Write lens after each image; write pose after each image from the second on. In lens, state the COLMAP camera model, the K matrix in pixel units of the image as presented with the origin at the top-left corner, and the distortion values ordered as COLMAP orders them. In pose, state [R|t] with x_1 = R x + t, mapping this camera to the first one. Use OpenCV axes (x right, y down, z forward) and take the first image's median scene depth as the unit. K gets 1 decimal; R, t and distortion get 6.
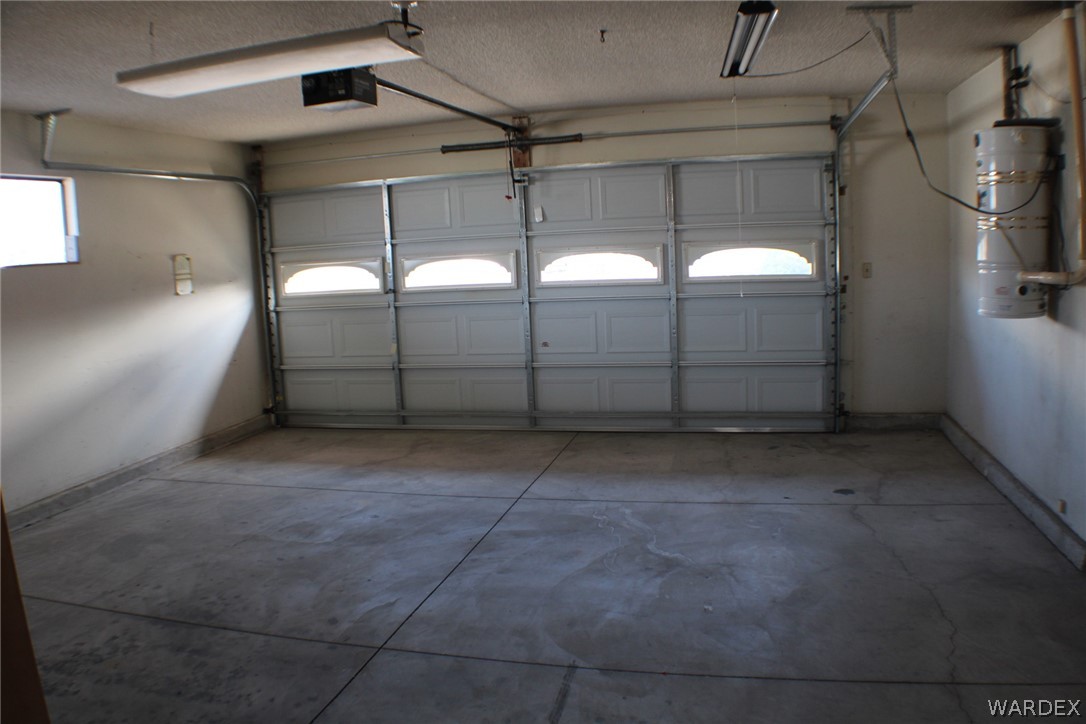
lens RADIAL K [[802.5, 0, 543.0], [0, 802.5, 362.0], [0, 0, 1]] dist [-0.214055, 0.066493]
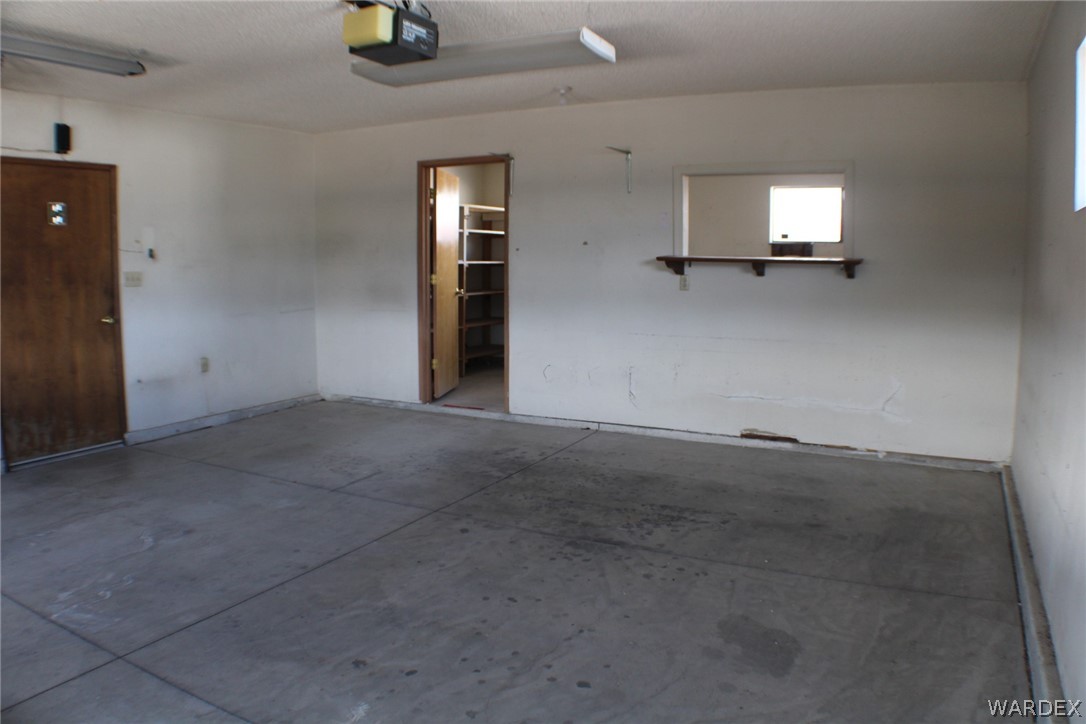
lens RADIAL K [[802.5, 0, 543.0], [0, 802.5, 362.0], [0, 0, 1]] dist [-0.214055, 0.066493]
pose [[-0.968375, 0.015918, 0.248989, -0.687059], [0.080975, 0.963992, 0.253302, -0.219463], [-0.235992, 0.265453, -0.934796, 2.009564]]
